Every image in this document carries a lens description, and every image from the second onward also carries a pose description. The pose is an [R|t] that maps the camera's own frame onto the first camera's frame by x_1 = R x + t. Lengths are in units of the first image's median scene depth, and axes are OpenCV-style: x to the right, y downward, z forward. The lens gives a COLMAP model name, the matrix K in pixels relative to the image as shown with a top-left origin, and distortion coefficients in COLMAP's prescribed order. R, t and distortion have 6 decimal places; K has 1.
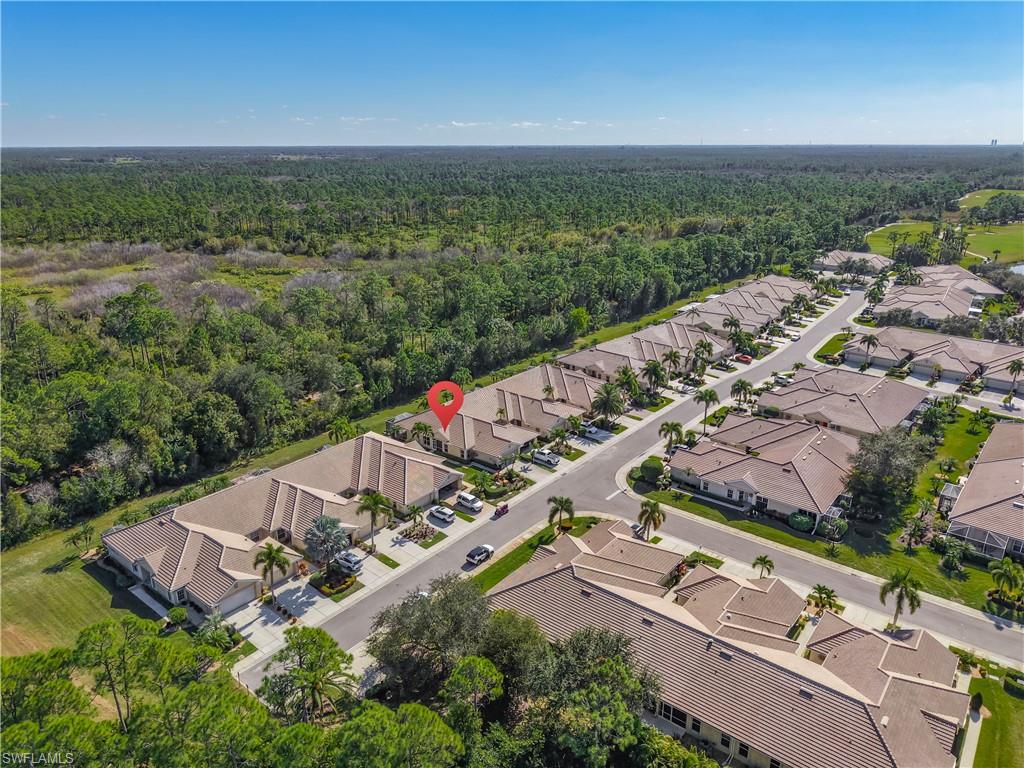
lens RADIAL K [[701.4, 0, 512.0], [0, 701.4, 384.0], [0, 0, 1]] dist [-0.023757, -0.001827]
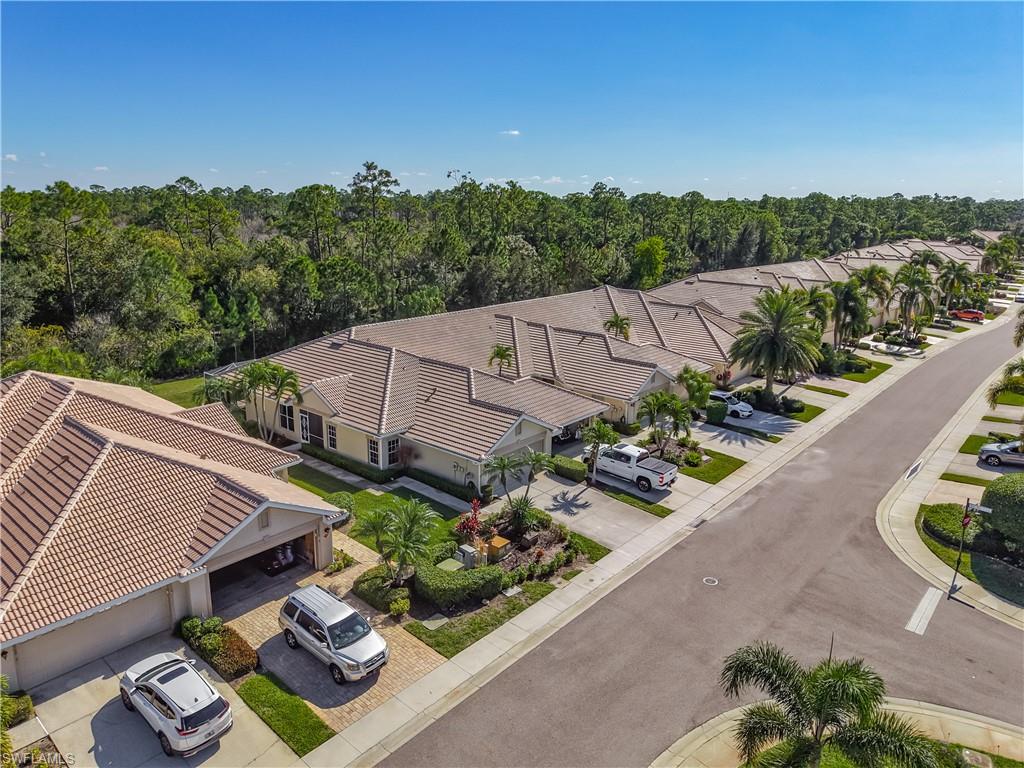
lens RADIAL K [[701.4, 0, 512.0], [0, 701.4, 384.0], [0, 0, 1]] dist [-0.023757, -0.001827]
pose [[0.999288, 0.022313, -0.030428, 0.002433], [-0.024439, 0.997149, -0.071394, 0.090433], [0.028748, 0.072087, 0.996984, 0.679446]]
